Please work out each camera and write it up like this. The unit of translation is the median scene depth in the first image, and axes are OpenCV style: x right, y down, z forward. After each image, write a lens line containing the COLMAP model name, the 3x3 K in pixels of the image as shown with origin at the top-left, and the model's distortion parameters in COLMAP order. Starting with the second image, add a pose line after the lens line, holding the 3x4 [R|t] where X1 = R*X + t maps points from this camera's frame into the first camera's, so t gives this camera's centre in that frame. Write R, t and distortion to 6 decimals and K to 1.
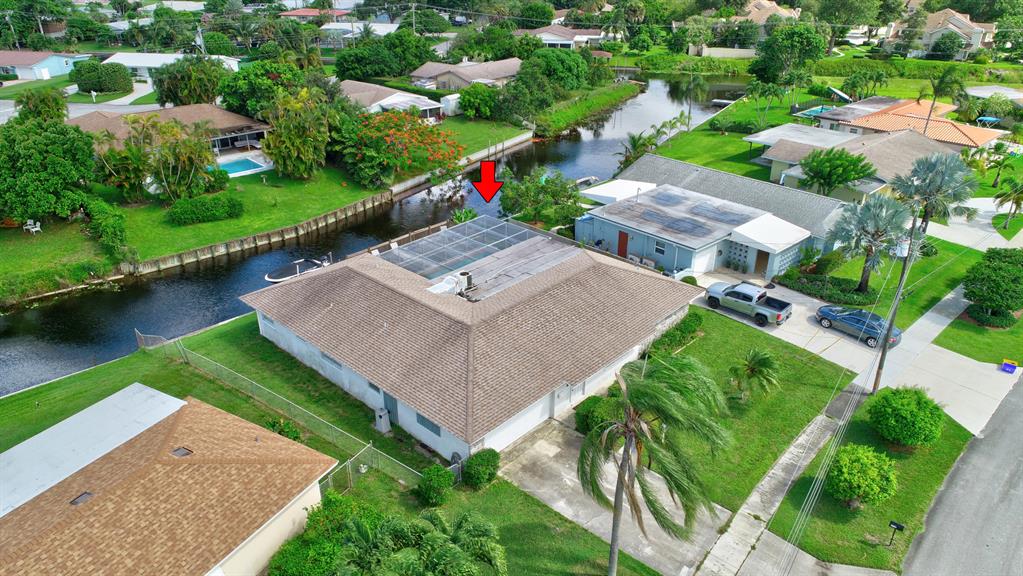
lens RADIAL K [[685.7, 0, 511.5], [0, 685.7, 288.0], [0, 0, 1]] dist [-0.000044, -0.003302]
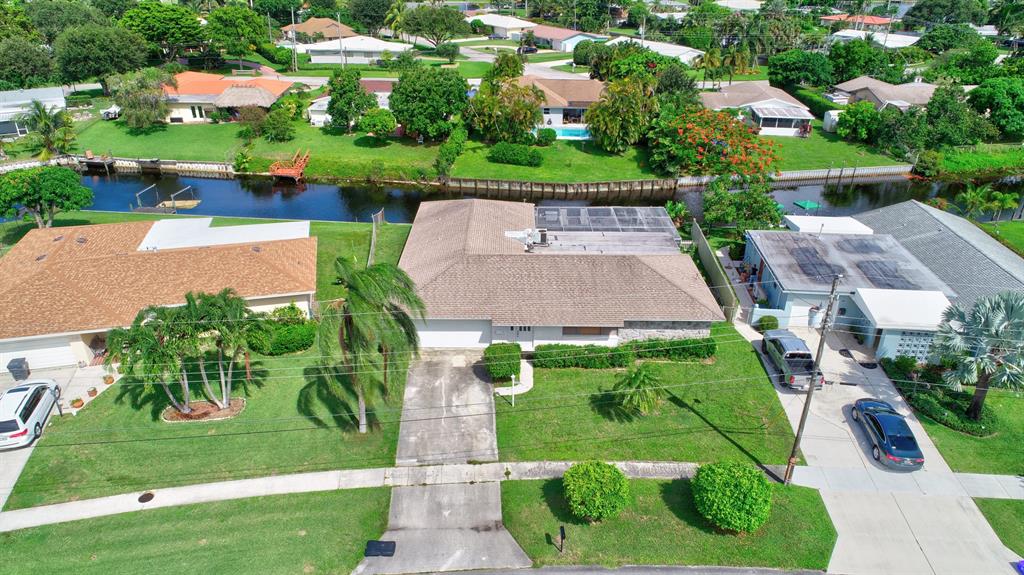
lens RADIAL K [[686.4, 0, 512.0], [0, 686.4, 287.5], [0, 0, 1]] dist [-0.000044, -0.003302]
pose [[0.681686, 0.329842, -0.653077, 0.510726], [-0.331164, 0.935044, 0.126581, -0.045566], [0.652407, 0.129987, 0.746638, 0.072077]]
